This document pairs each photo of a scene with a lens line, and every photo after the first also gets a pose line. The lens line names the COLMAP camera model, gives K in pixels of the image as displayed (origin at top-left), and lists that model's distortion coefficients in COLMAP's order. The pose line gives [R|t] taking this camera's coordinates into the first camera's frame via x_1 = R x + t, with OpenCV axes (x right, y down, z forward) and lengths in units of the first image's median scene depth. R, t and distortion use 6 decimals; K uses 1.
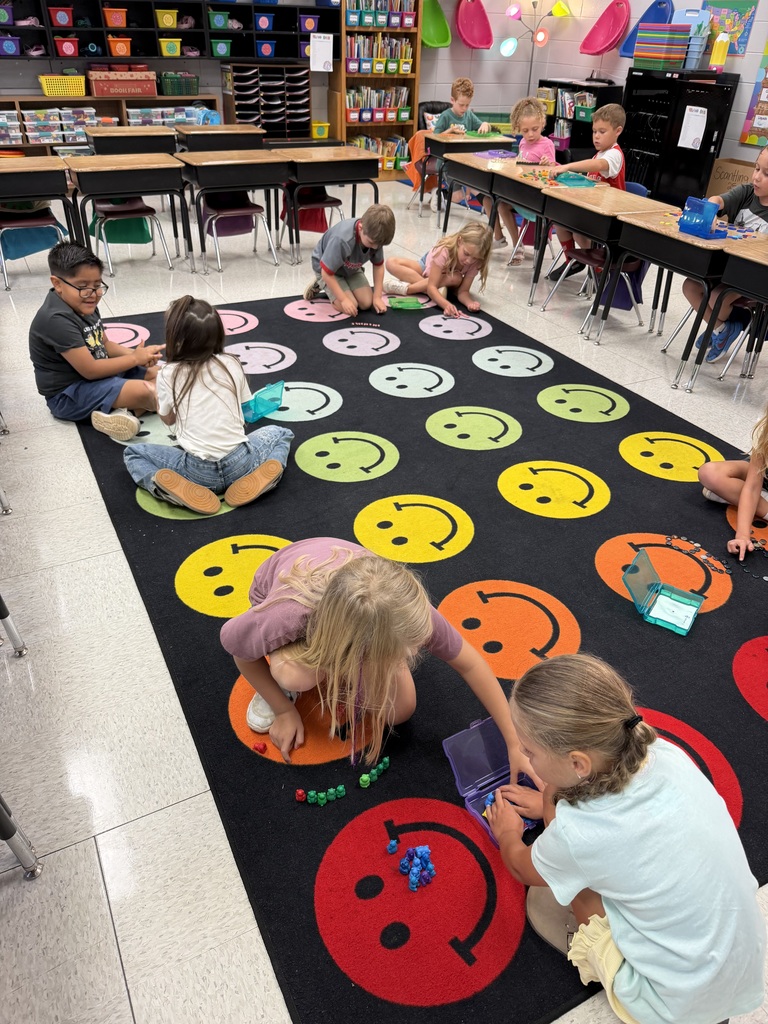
lens RADIAL K [[723.1, 0, 384.8], [0, 723.1, 516.8], [0, 0, 1]] dist [0.007916, -0.013341]
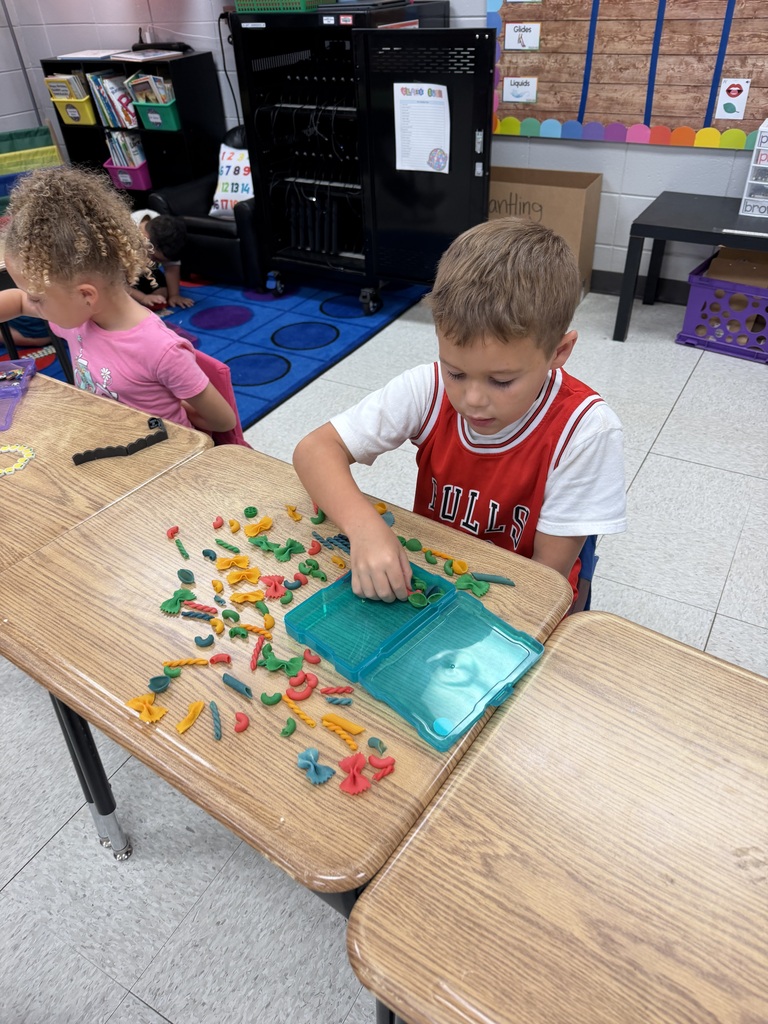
lens RADIAL K [[723.1, 0, 389.7], [0, 723.1, 506.7], [0, 0, 1]] dist [0.007916, -0.013341]
pose [[0.843777, -0.371695, 0.387148, 0.113087], [0.357218, 0.927312, 0.111752, -0.297437], [-0.400545, 0.044002, 0.915220, 0.476059]]
